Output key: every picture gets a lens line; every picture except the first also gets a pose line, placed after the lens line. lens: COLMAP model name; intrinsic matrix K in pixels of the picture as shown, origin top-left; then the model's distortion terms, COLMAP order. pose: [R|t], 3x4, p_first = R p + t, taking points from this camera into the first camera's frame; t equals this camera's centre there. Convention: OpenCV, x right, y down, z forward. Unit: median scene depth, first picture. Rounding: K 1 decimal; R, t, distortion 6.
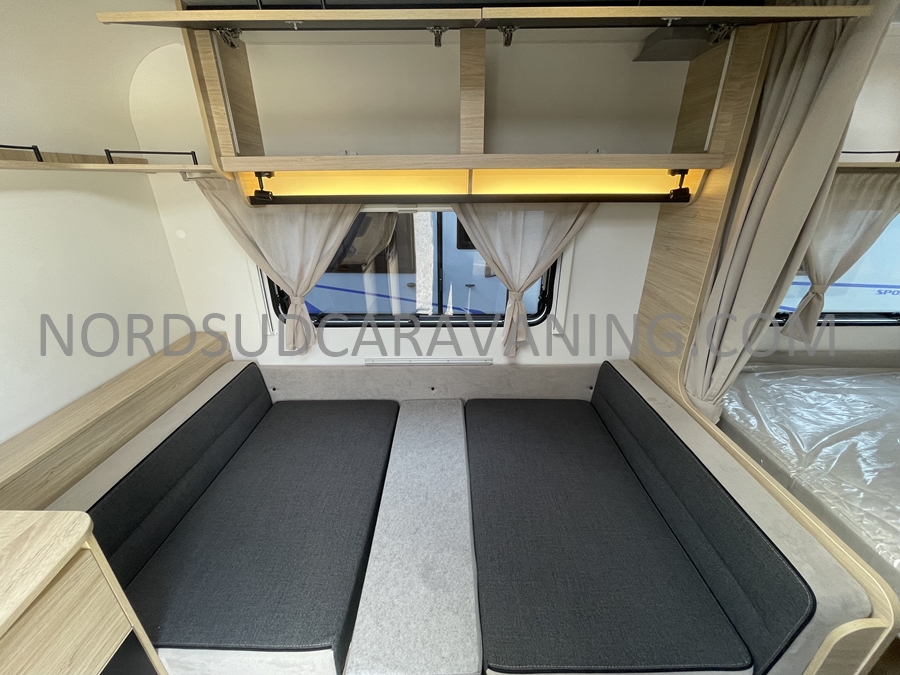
lens RADIAL K [[362.6, 0, 448.7], [0, 362.6, 333.9], [0, 0, 1]] dist [-0.001890, -0.000704]
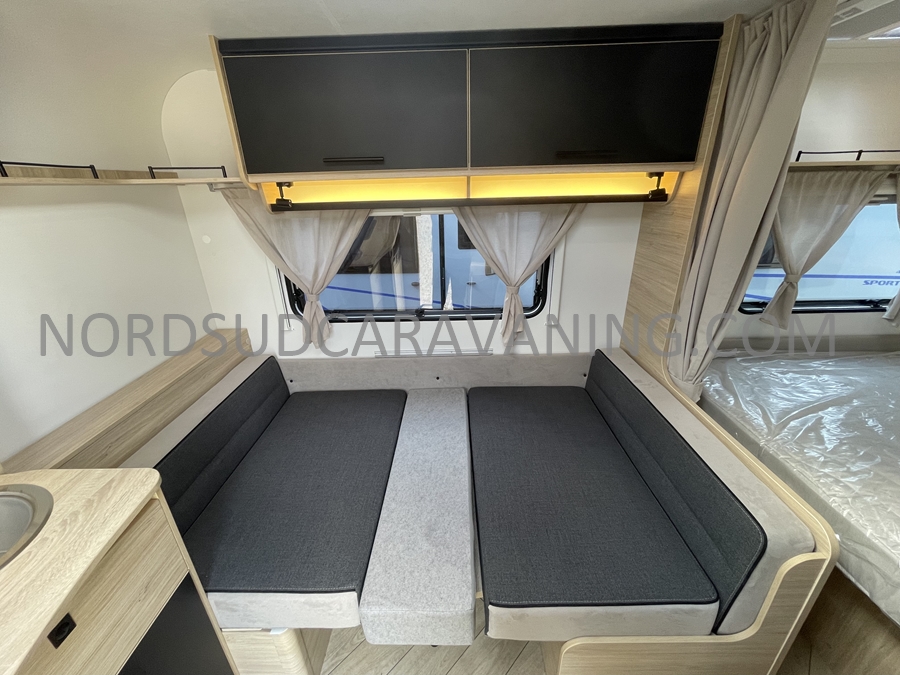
lens RADIAL K [[362.6, 0, 448.7], [0, 362.6, 333.9], [0, 0, 1]] dist [-0.001890, -0.000704]
pose [[0.999807, -0.017562, -0.008843, 0.001061], [0.017523, 0.999837, -0.004417, 0.031721], [0.008919, 0.004261, 0.999951, -0.101913]]
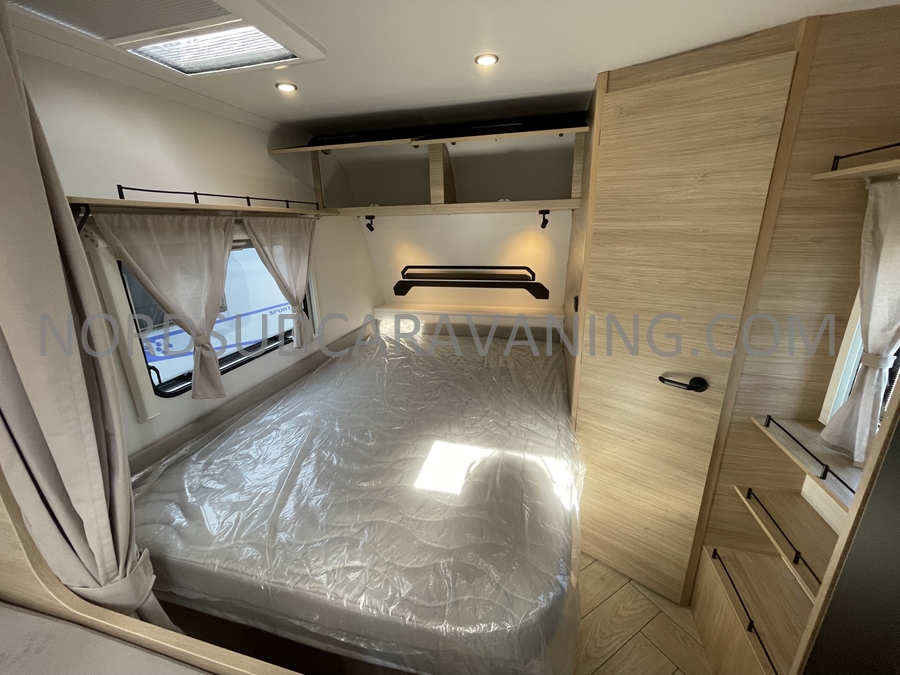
lens RADIAL K [[362.6, 0, 448.7], [0, 362.6, 333.9], [0, 0, 1]] dist [-0.001890, -0.000704]
pose [[0.245116, -0.281519, 0.927720, 0.393717], [0.388038, 0.905409, 0.172224, -0.062981], [-0.888451, 0.317776, 0.331170, 0.183235]]
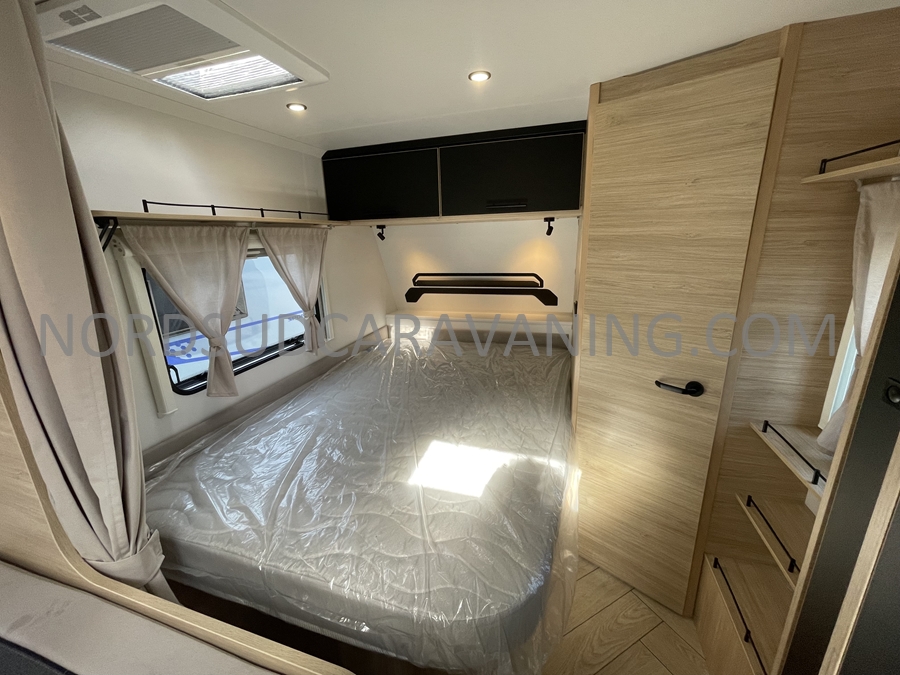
lens RADIAL K [[362.6, 0, 448.7], [0, 362.6, 333.9], [0, 0, 1]] dist [-0.001890, -0.000704]
pose [[0.299036, -0.258650, 0.918519, 0.374410], [0.391776, 0.910976, 0.128978, -0.029500], [-0.870109, 0.321285, 0.373747, 0.117244]]
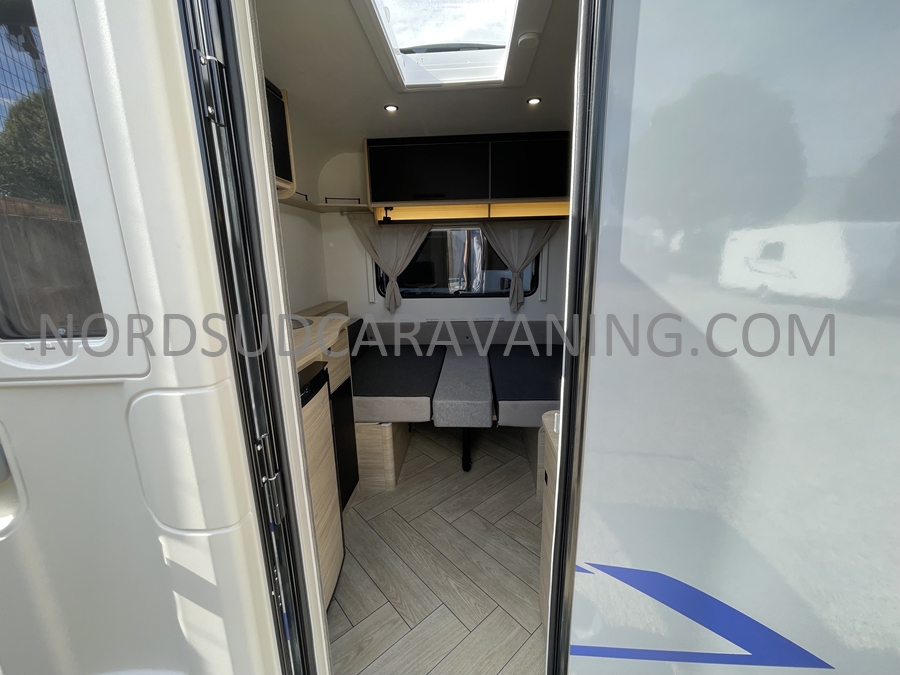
lens RADIAL K [[362.6, 0, 448.7], [0, 362.6, 333.9], [0, 0, 1]] dist [-0.001890, -0.000704]
pose [[0.998396, -0.001435, -0.056591, -0.046779], [-0.008070, 0.985860, -0.167375, 0.527793], [0.056031, 0.167563, 0.984268, -0.781660]]
